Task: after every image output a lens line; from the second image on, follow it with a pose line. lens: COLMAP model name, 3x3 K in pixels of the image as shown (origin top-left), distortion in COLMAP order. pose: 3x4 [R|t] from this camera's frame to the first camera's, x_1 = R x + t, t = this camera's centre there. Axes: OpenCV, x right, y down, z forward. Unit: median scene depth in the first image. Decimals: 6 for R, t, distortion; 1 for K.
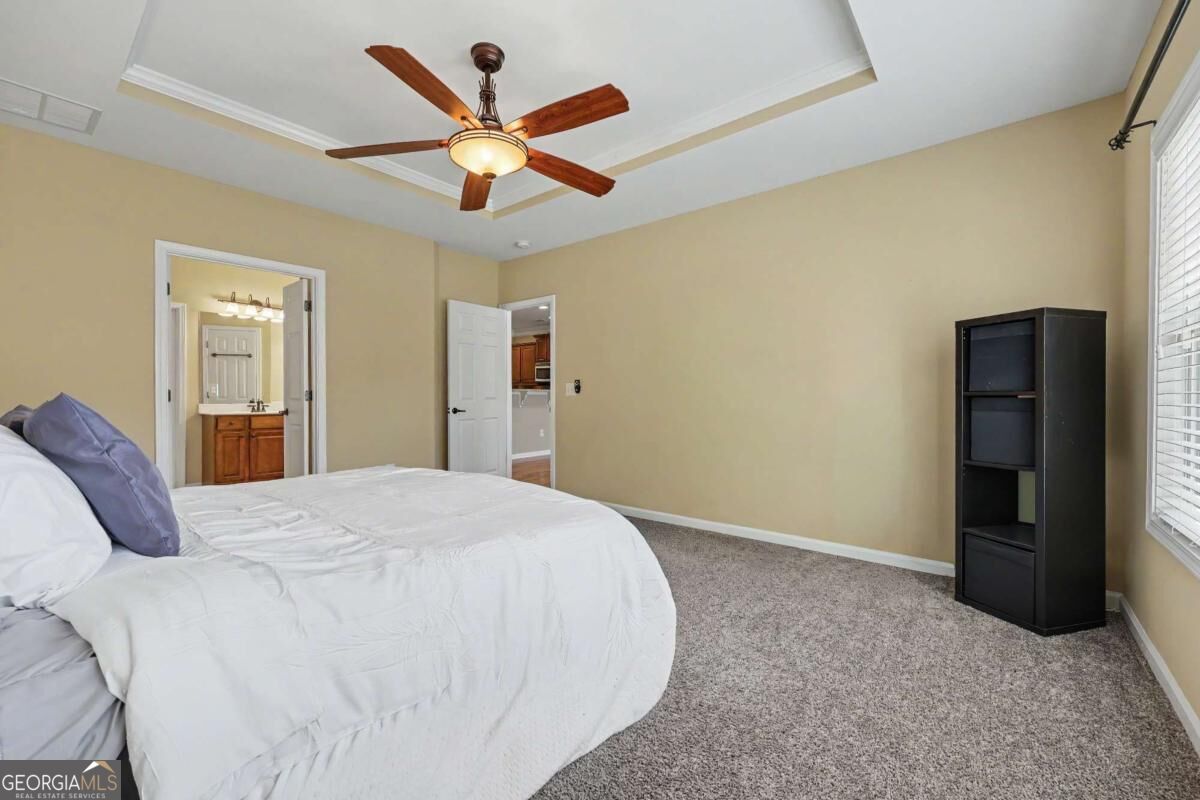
lens RADIAL K [[489.8, 0, 600.6], [0, 489.8, 395.1], [0, 0, 1]] dist [-0.001233, 0.000297]
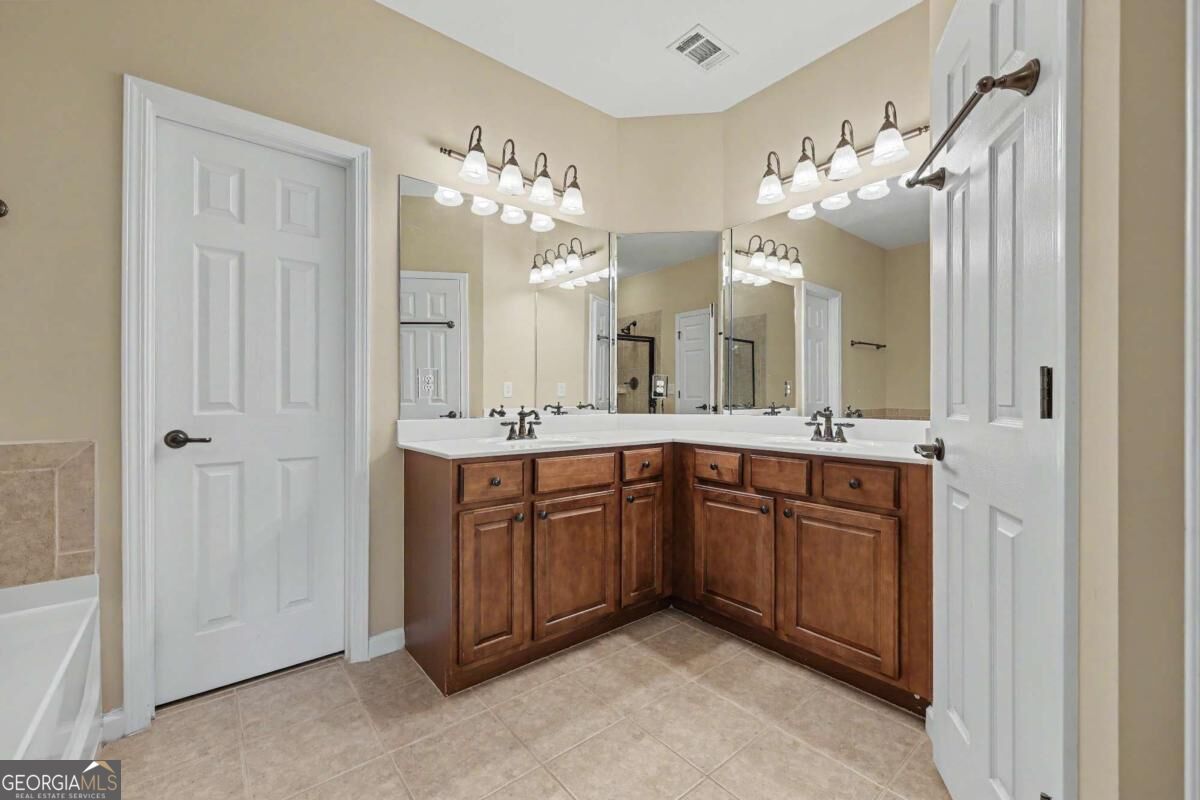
lens RADIAL K [[489.8, 0, 600.6], [0, 489.8, 395.1], [0, 0, 1]] dist [-0.001233, 0.000297]
pose [[0.981882, -0.001272, -0.189491, -0.601588], [0.000511, 0.999992, -0.004063, 0.000358], [0.189495, 0.003892, 0.981874, 0.664512]]
